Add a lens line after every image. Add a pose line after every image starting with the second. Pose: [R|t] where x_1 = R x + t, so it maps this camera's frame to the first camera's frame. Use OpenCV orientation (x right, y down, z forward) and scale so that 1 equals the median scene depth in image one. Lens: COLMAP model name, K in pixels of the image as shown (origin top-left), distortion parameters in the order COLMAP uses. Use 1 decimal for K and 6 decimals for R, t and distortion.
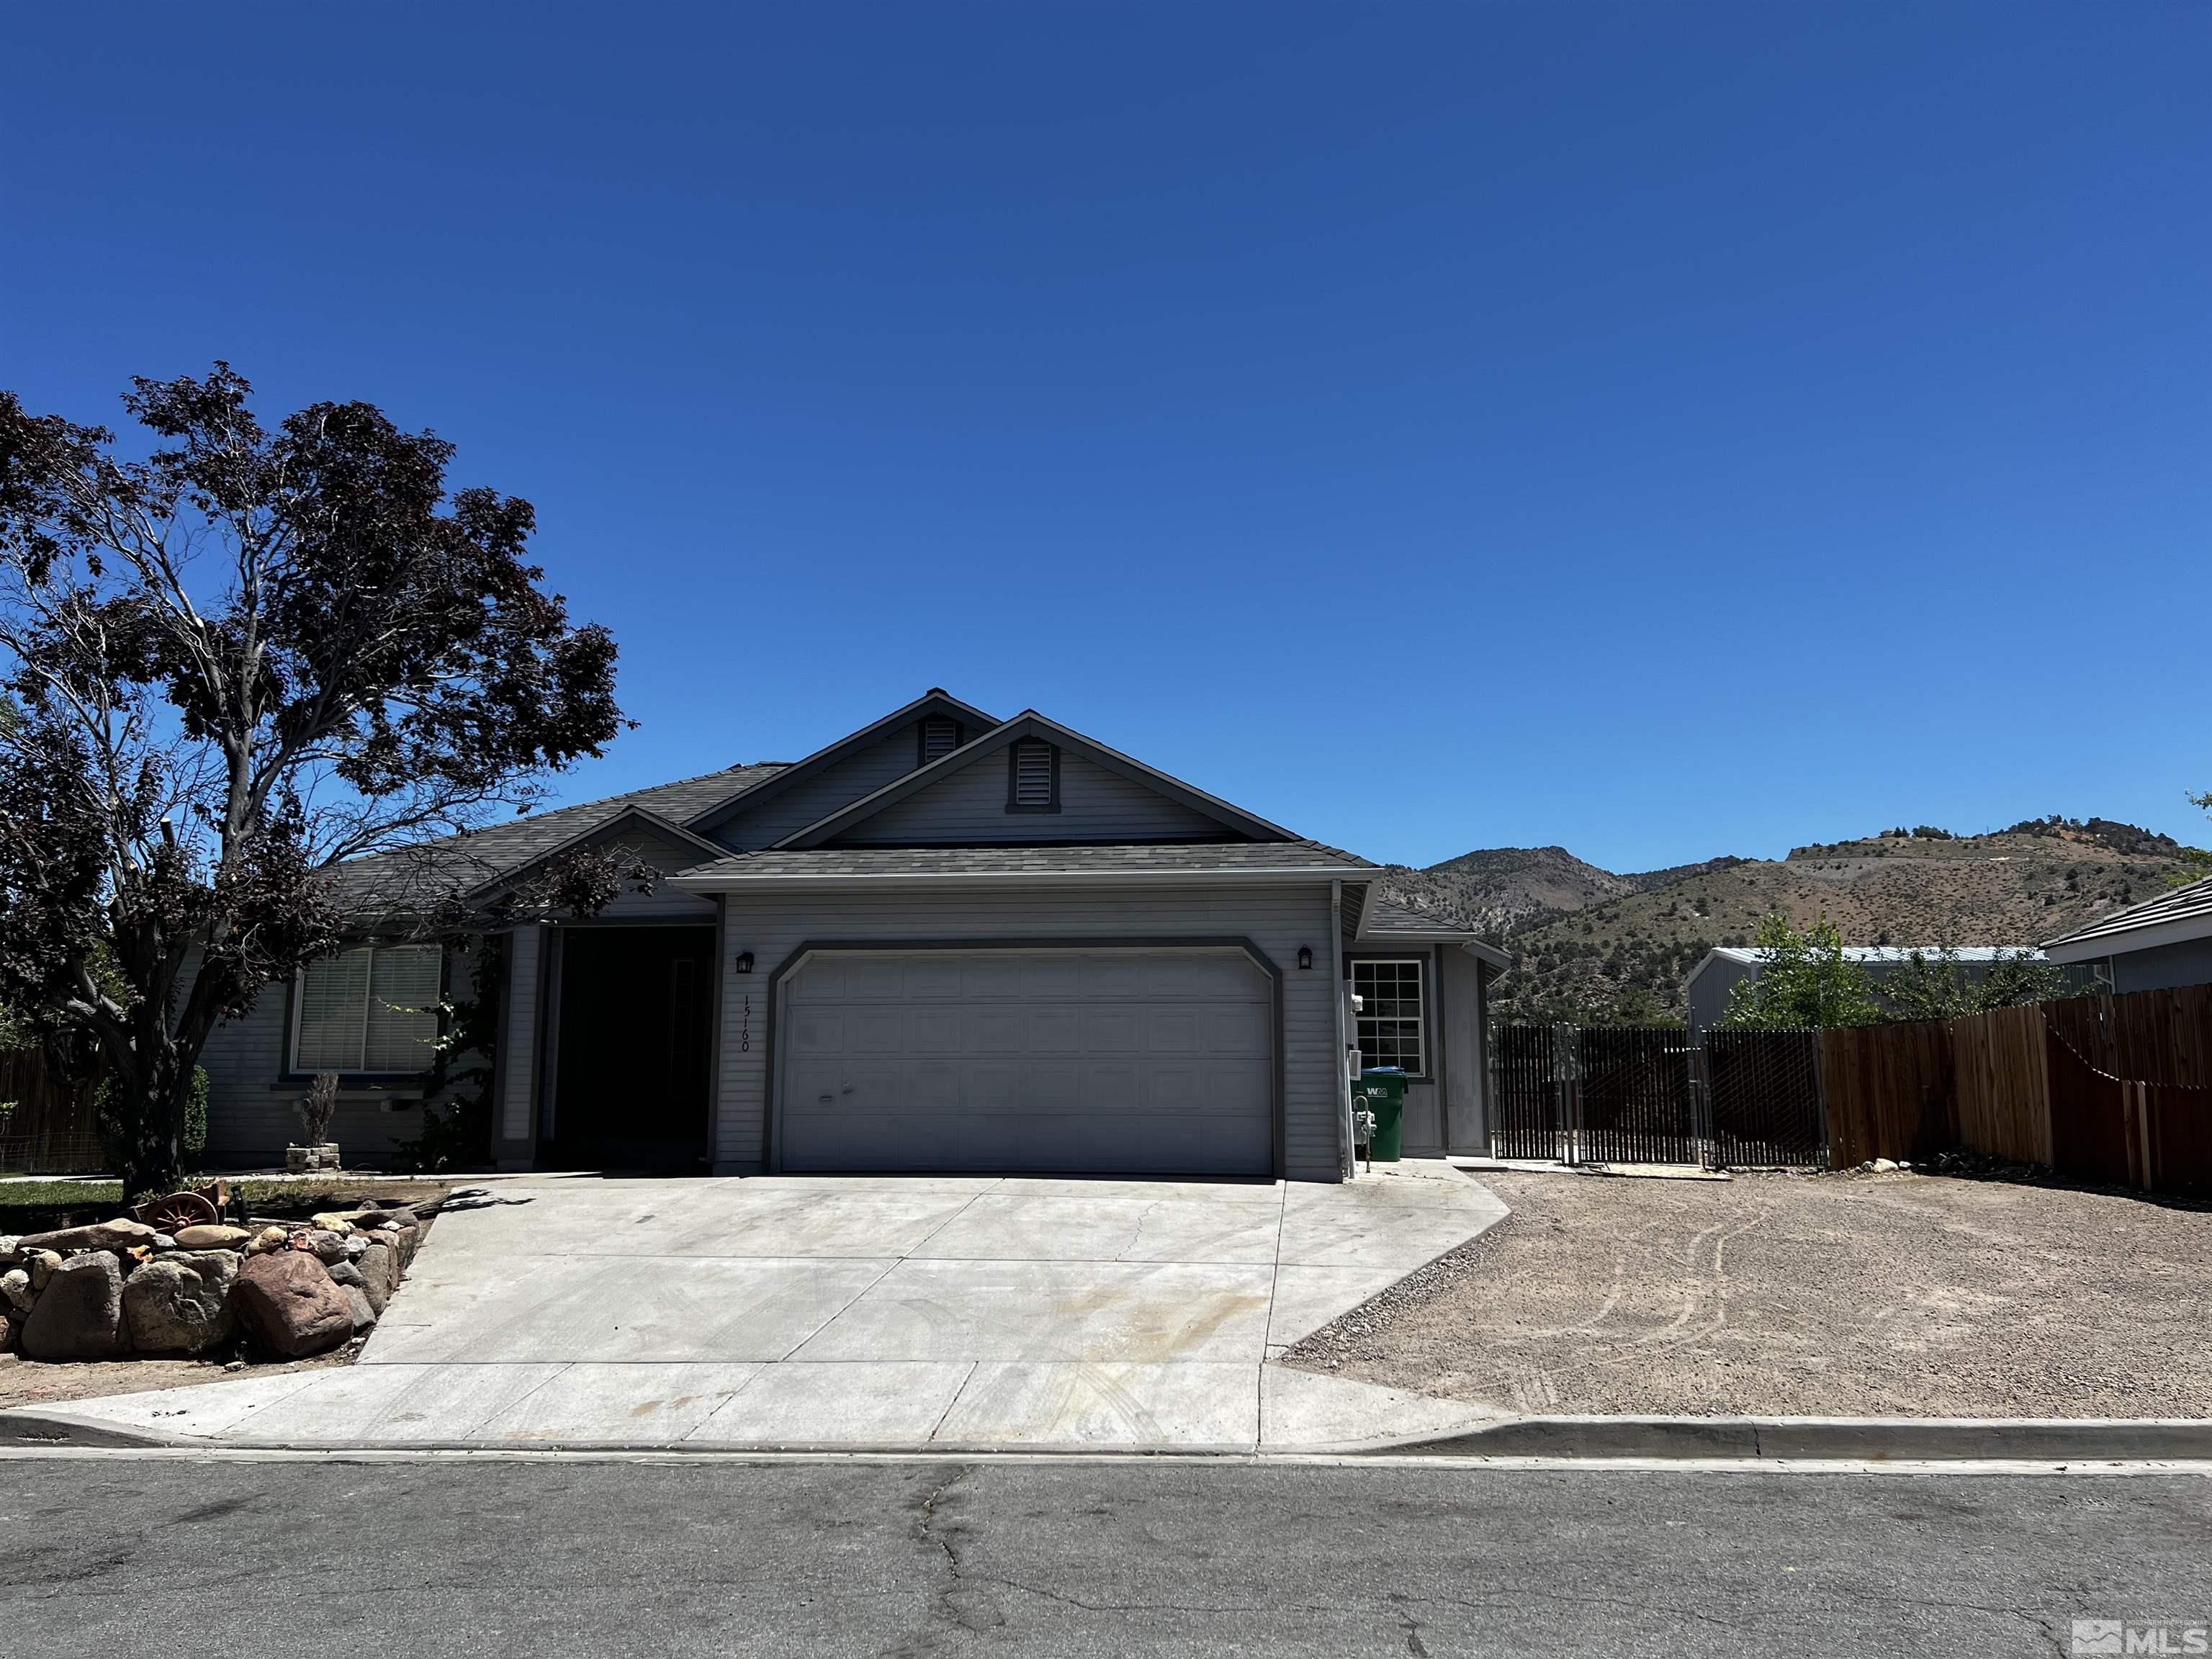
lens RADIAL K [[1657.4, 0, 1099.4], [0, 1657.4, 829.6], [0, 0, 1]] dist [0.062942, -0.063491]
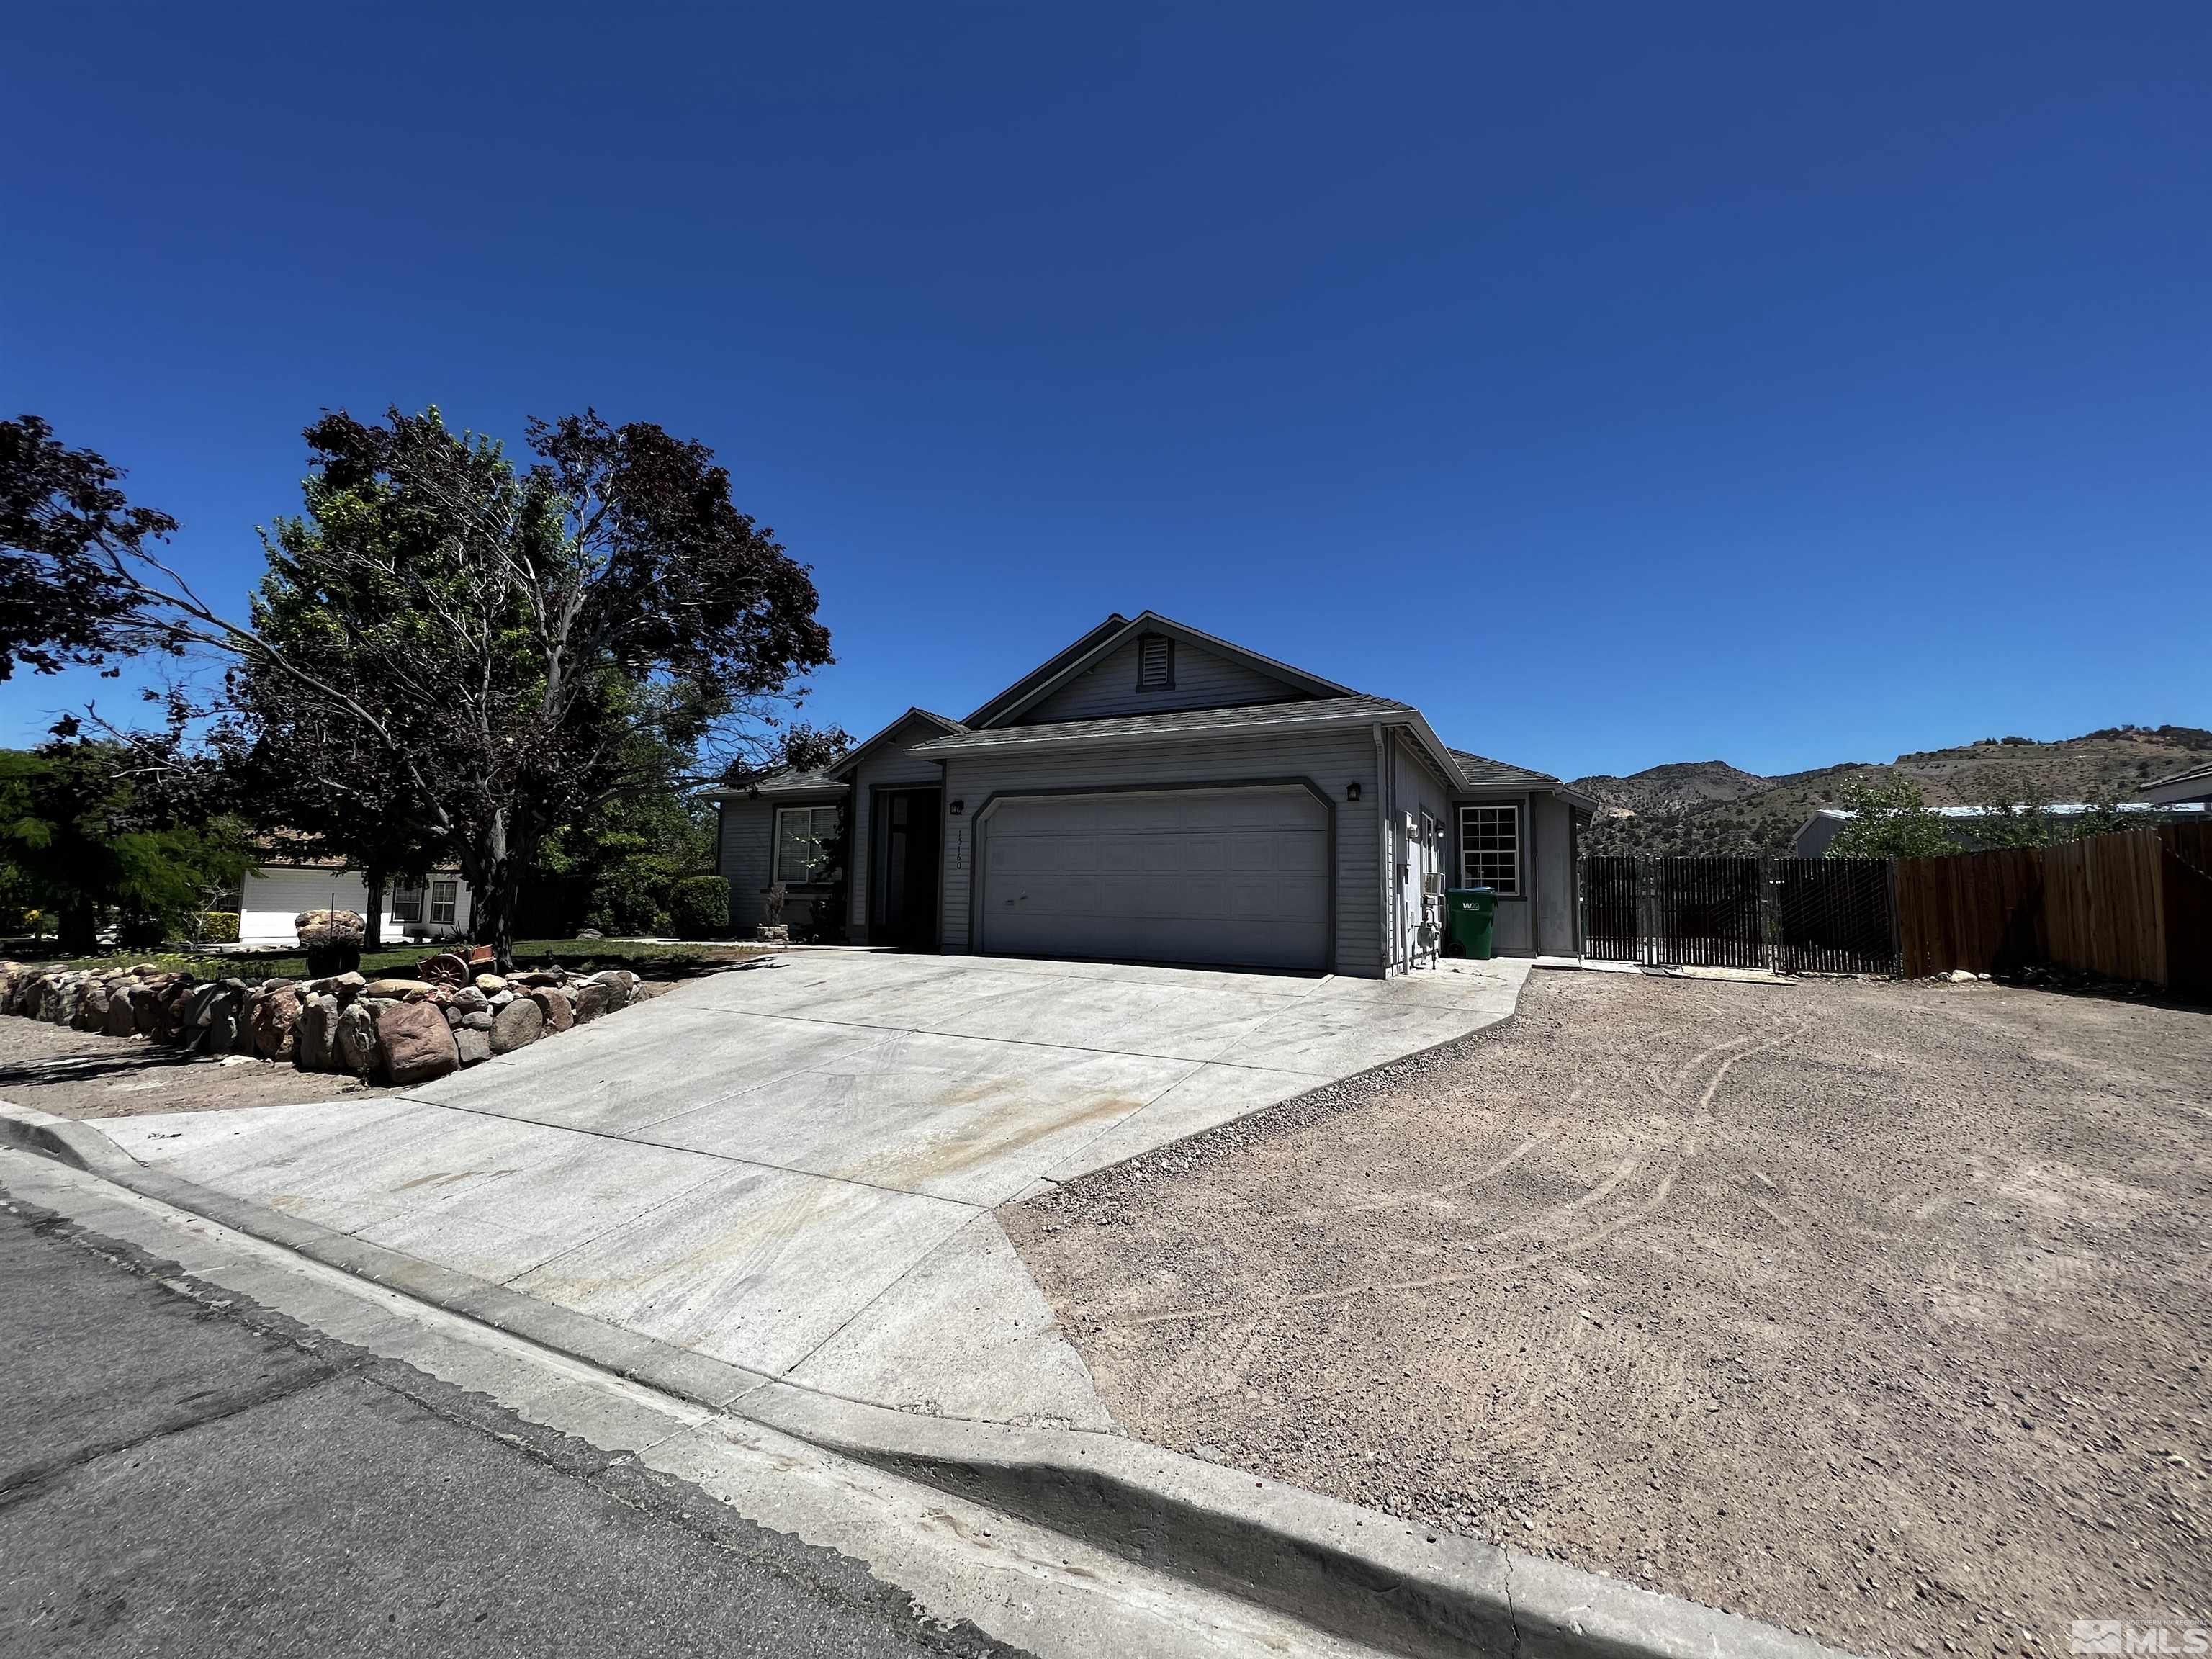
lens RADIAL K [[884.8, 0, 1102.0], [0, 884.8, 825.5], [0, 0, 1]] dist [-0.001632, 0.001022]
pose [[0.942065, -0.013951, -0.335141, 0.144233], [0.035928, 0.997584, 0.059464, 0.049734], [0.333502, -0.068059, 0.940290, 0.295750]]
